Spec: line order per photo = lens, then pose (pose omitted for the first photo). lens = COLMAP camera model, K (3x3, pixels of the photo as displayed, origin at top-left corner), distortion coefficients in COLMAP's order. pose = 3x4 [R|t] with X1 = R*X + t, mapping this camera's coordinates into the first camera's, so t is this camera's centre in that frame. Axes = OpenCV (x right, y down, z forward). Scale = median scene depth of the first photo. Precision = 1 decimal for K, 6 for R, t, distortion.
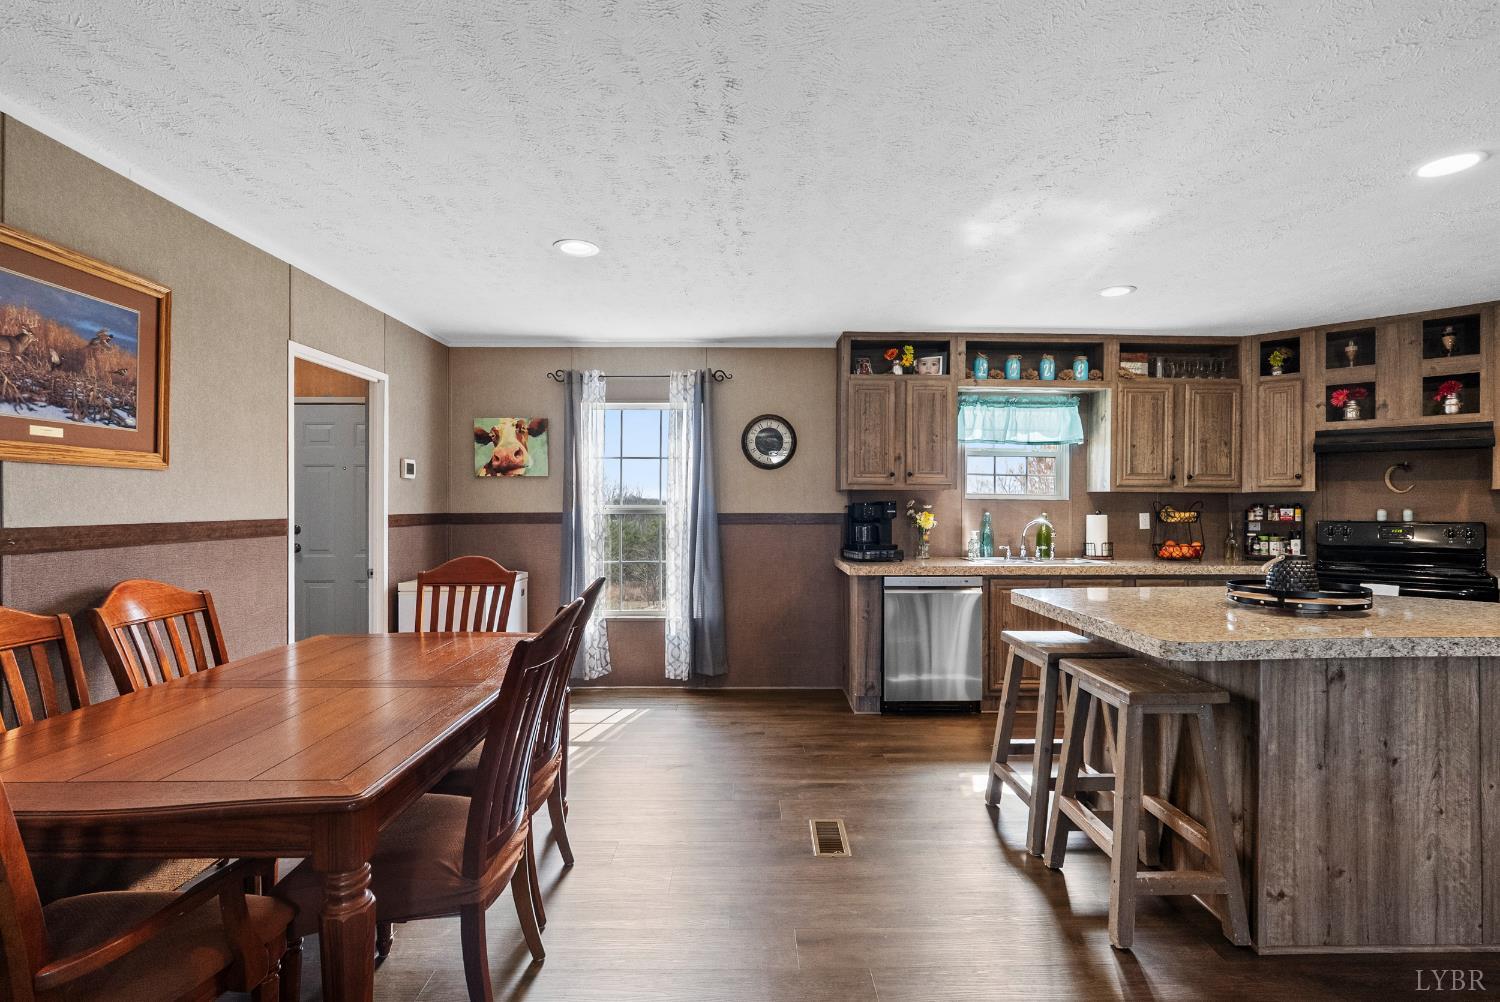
lens RADIAL K [[667.5, 0, 749.4], [0, 667.5, 496.9], [0, 0, 1]] dist [0.000457, 0.000221]
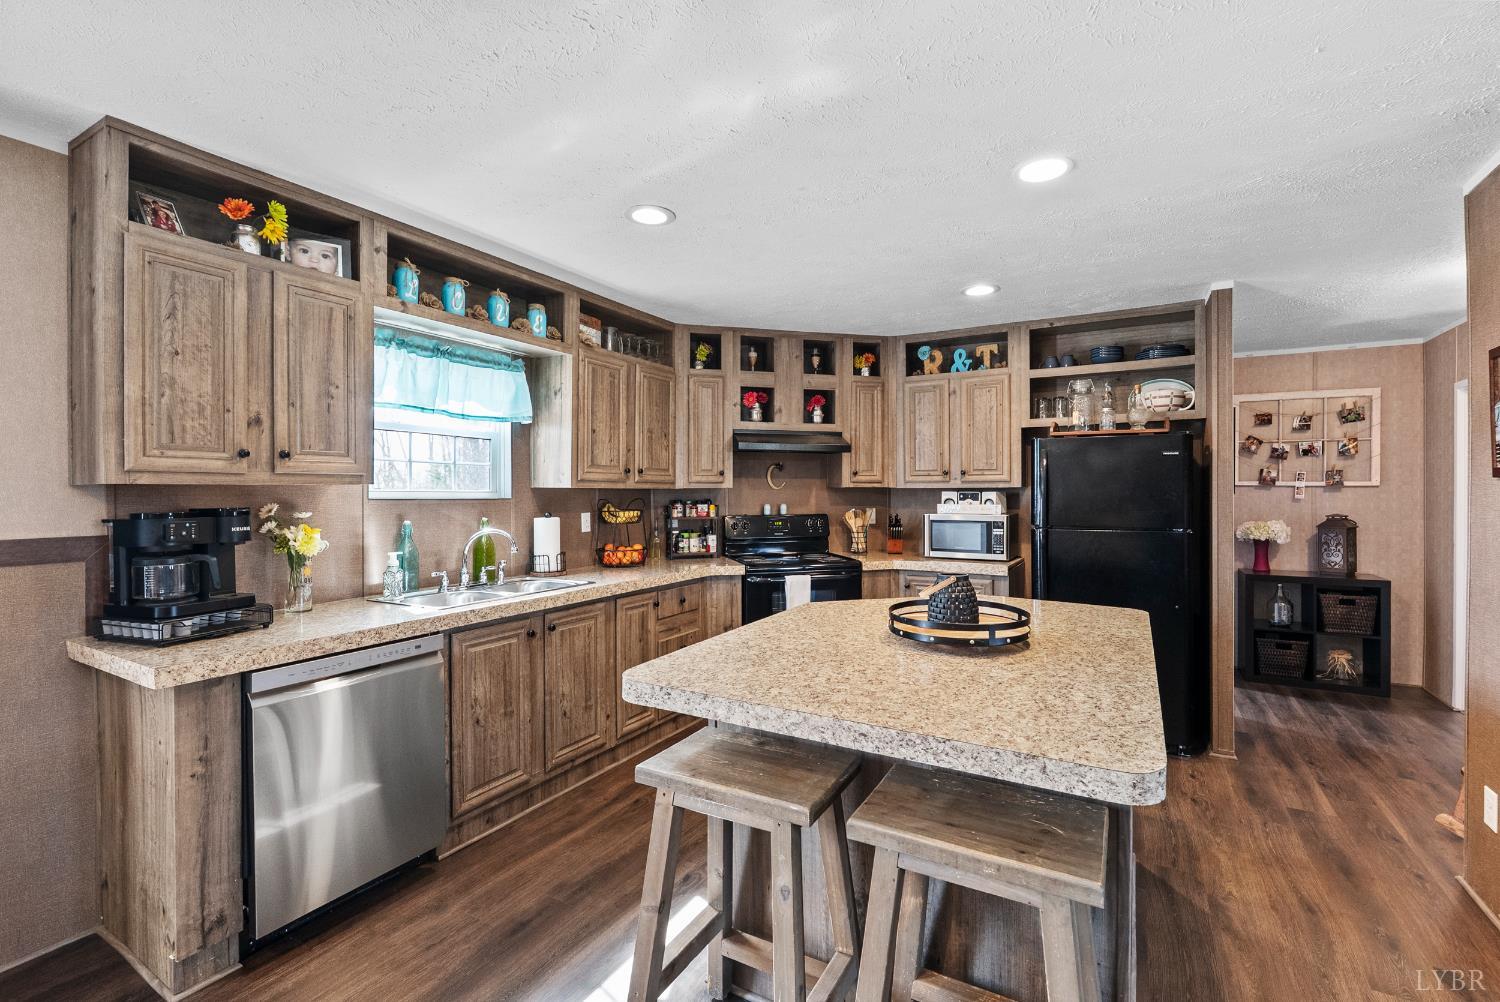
lens RADIAL K [[664.3, 0, 752.7], [0, 664.3, 492.4], [0, 0, 1]] dist [-0.000347, -0.000016]
pose [[0.514162, -0.007024, 0.857664, -0.012612], [-0.003997, 0.999936, 0.010586, -0.011572], [-0.857684, -0.008870, 0.514101, 0.422791]]
